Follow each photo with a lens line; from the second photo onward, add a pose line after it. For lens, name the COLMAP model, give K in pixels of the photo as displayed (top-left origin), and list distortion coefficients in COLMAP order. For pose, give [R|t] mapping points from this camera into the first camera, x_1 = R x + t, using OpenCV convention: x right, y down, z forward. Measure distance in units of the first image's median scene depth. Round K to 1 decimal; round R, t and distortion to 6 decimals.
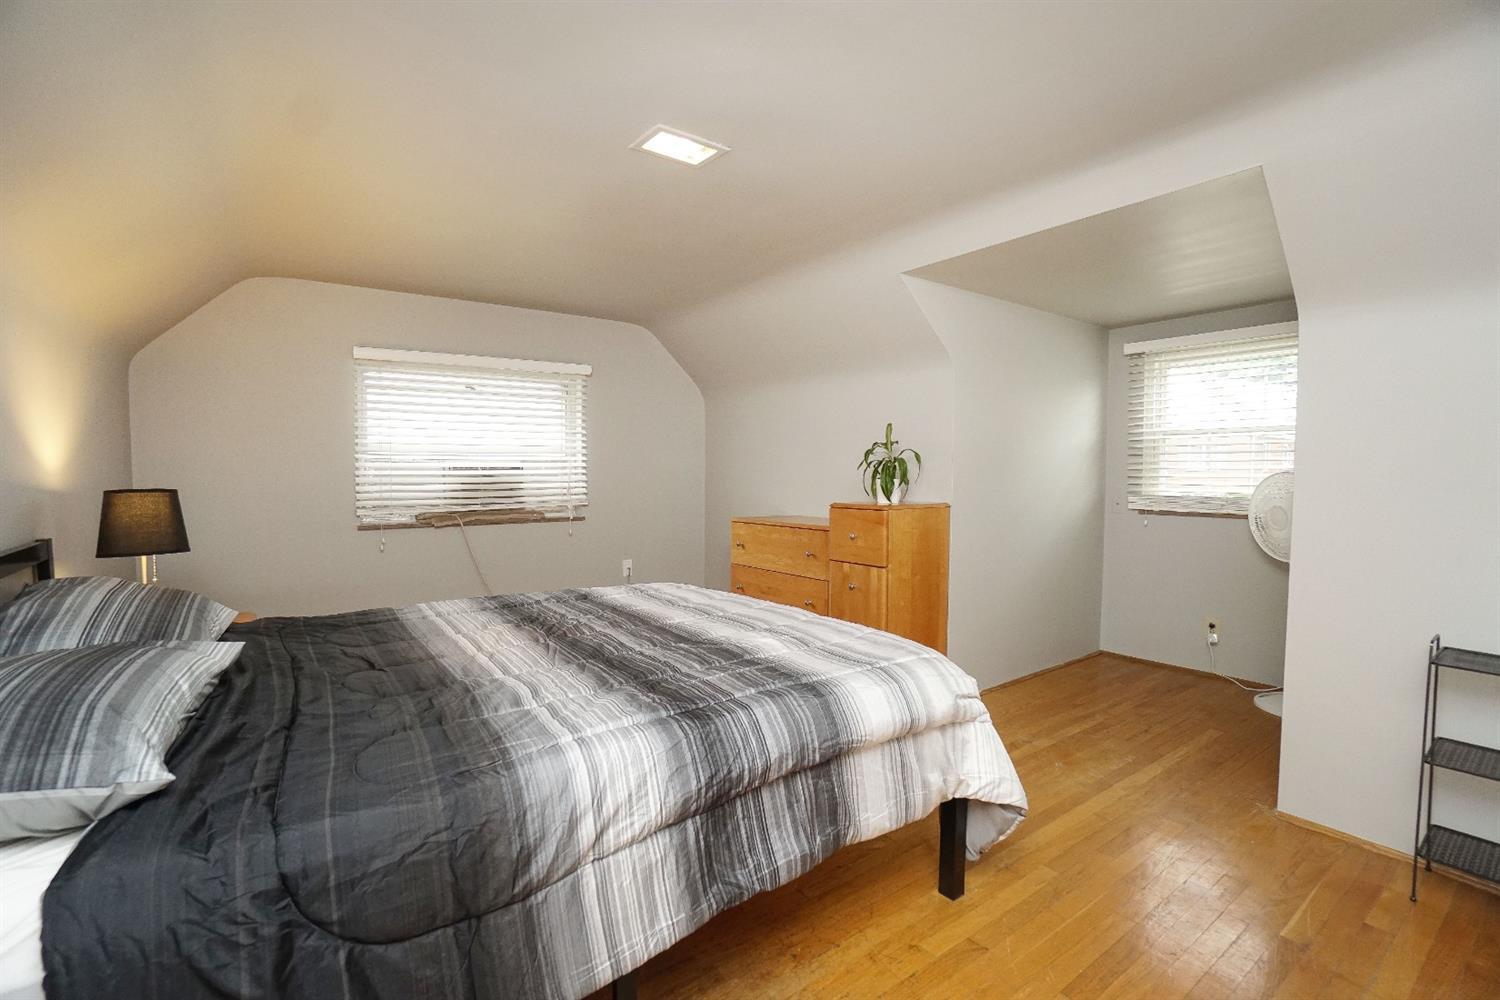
lens RADIAL K [[713.4, 0, 750.0], [0, 713.4, 500.0], [0, 0, 1]] dist [-0.000234, 0.000243]
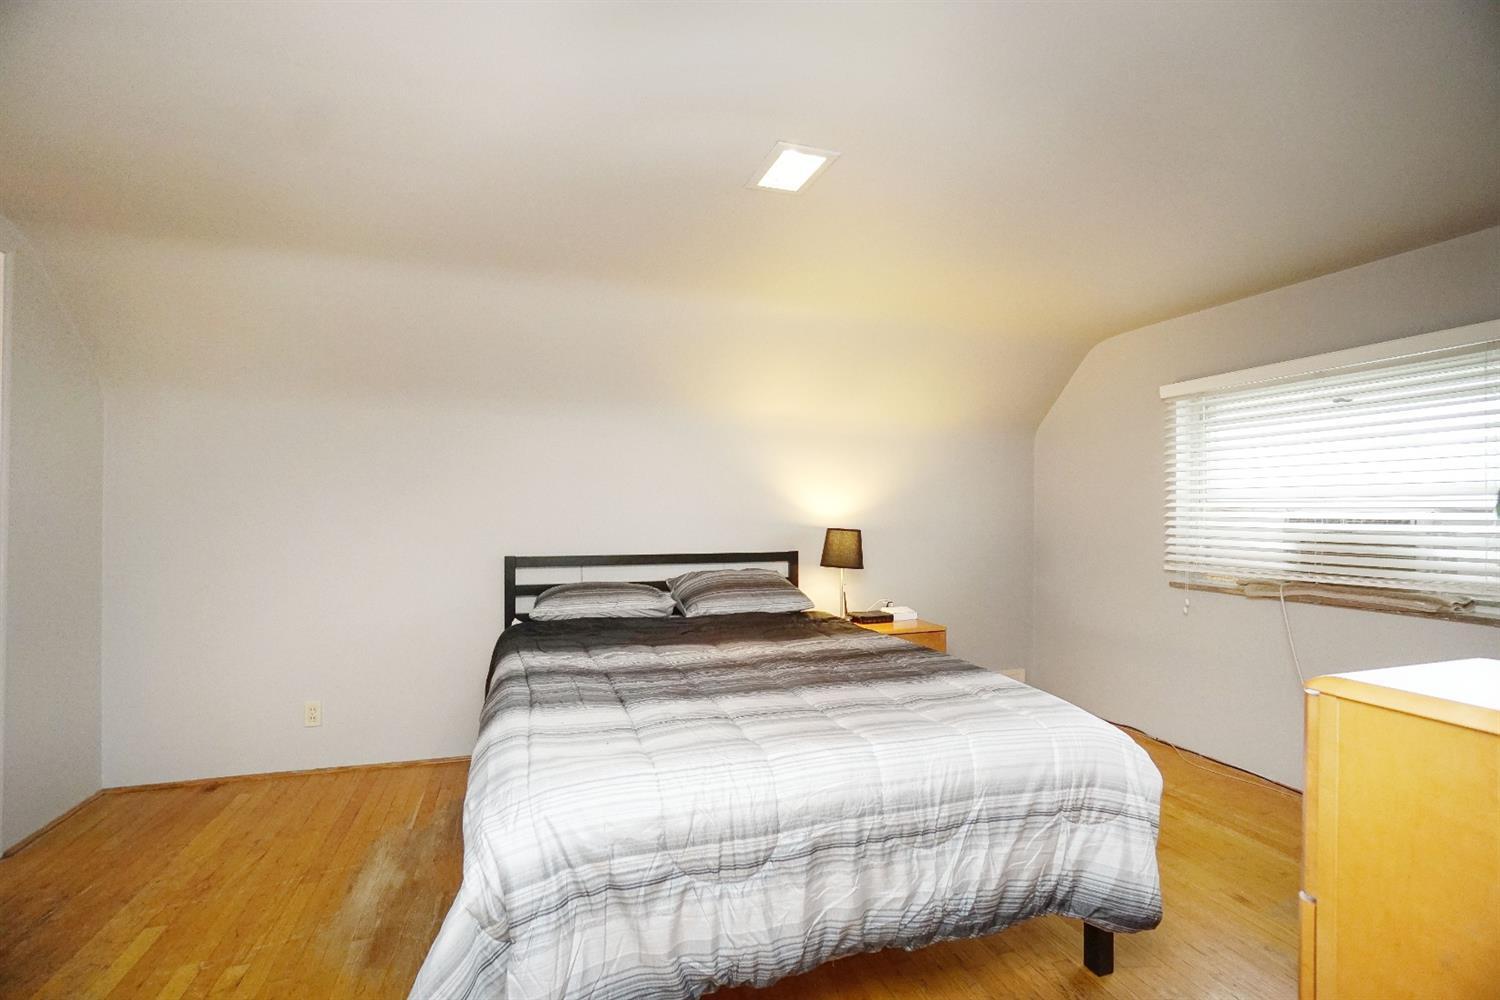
lens RADIAL K [[713.4, 0, 750.0], [0, 713.4, 500.0], [0, 0, 1]] dist [-0.000234, 0.000243]
pose [[-0.319059, -0.010255, -0.947679, 0.442702], [-0.045587, 0.998950, 0.004538, -0.043588], [0.946638, 0.044650, -0.319192, 0.727157]]
